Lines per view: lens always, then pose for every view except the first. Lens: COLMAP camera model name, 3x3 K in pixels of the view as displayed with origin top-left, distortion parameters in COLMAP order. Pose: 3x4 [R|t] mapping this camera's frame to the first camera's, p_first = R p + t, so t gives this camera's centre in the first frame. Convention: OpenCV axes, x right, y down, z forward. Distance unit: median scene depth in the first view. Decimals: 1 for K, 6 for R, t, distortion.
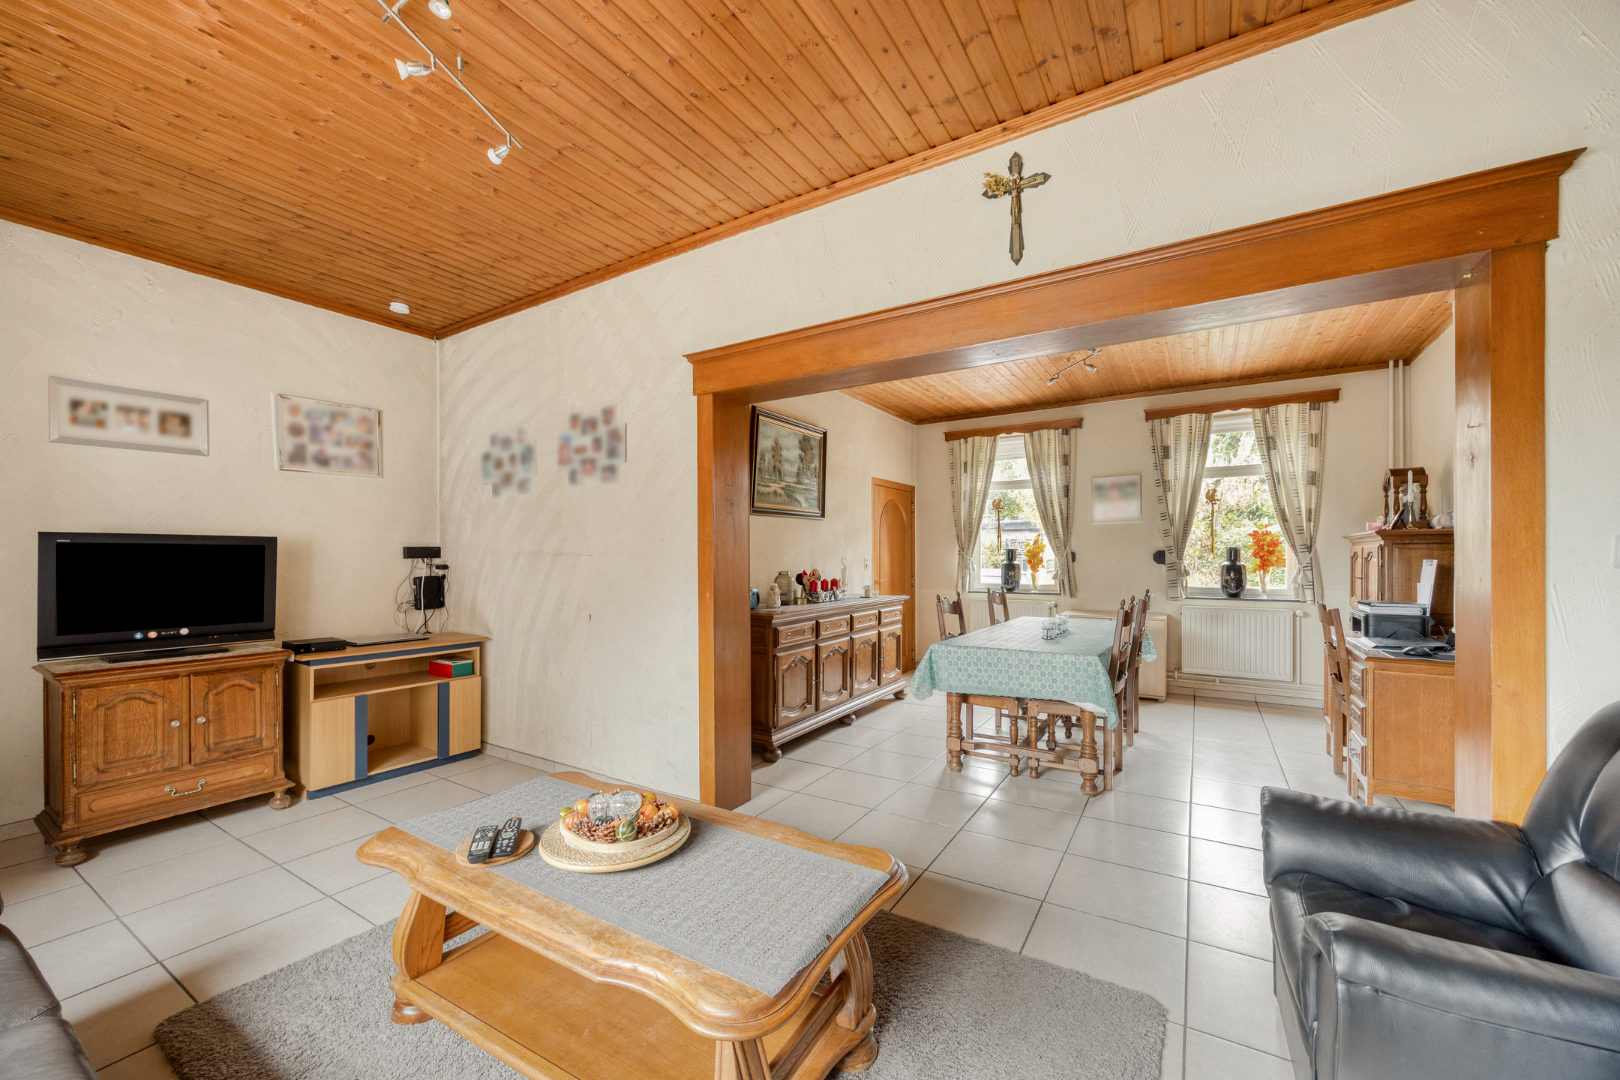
lens RADIAL K [[642.5, 0, 804.7], [0, 642.5, 553.1], [0, 0, 1]] dist [0.002032, 0.000130]
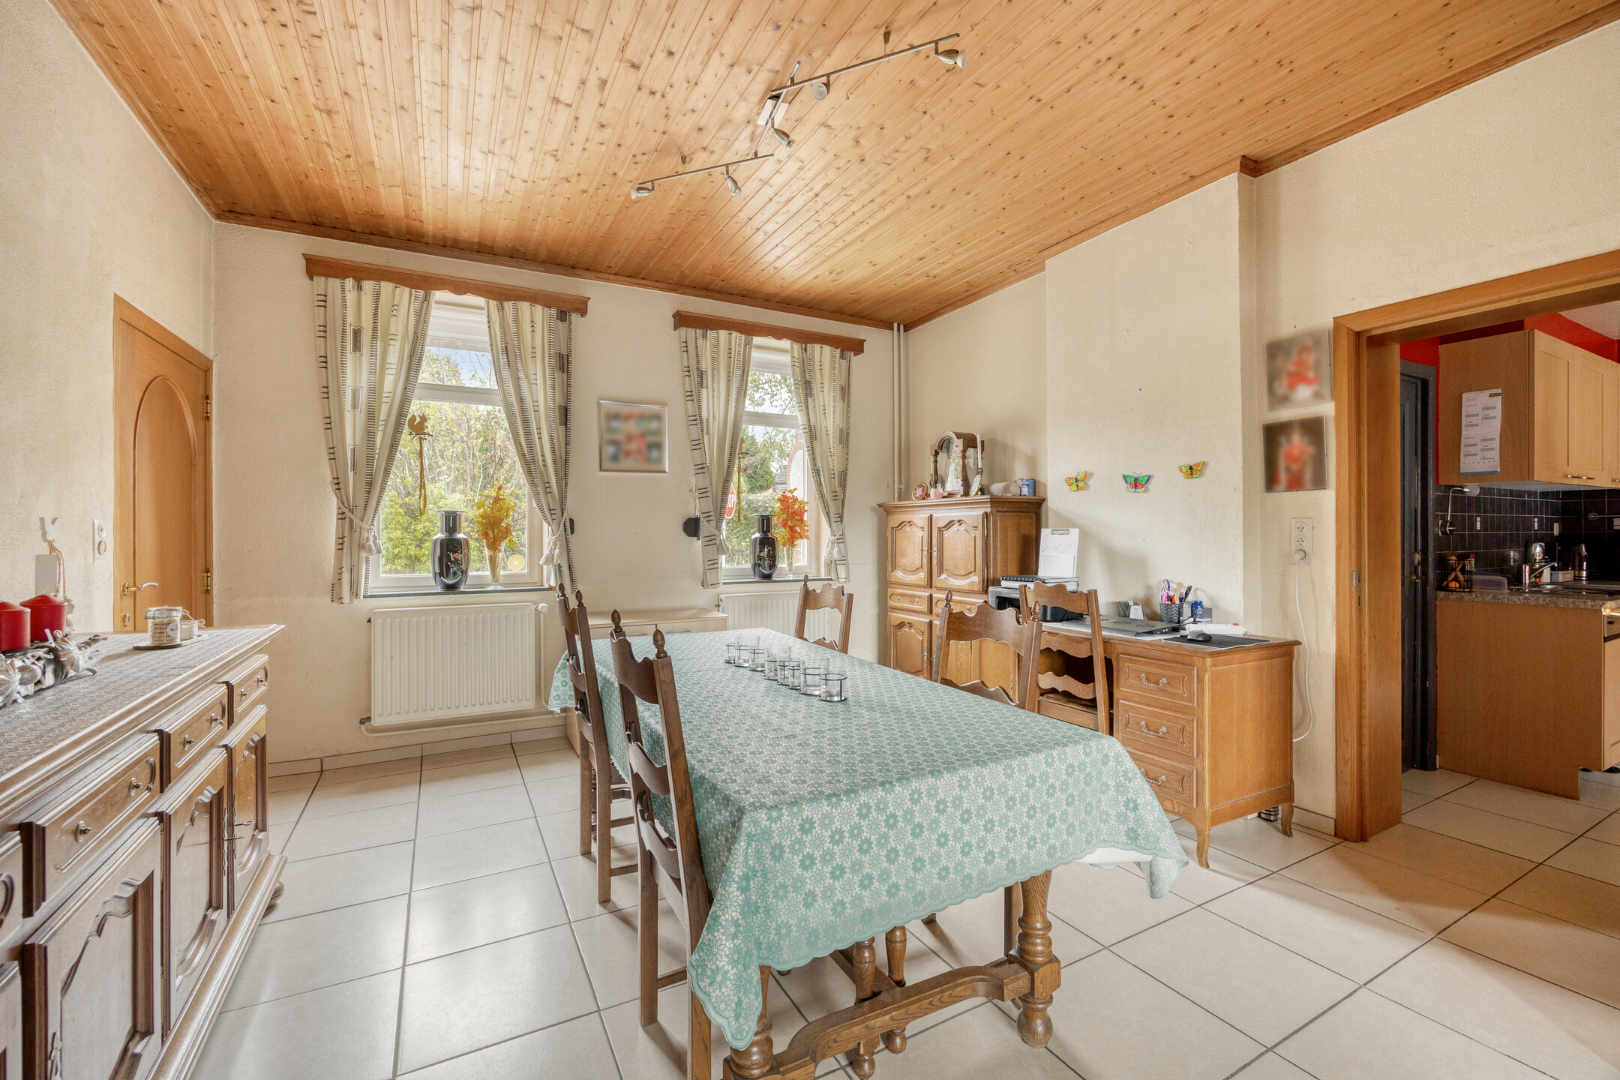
lens RADIAL K [[687.4, 0, 813.4], [0, 687.4, 533.0], [0, 0, 1]] dist [-0.015934, -0.000069]
pose [[0.493597, 0.002283, 0.869688, -0.030094], [-0.006236, 0.999980, 0.000915, 0.010704], [-0.869669, -0.005875, 0.493601, 0.501414]]
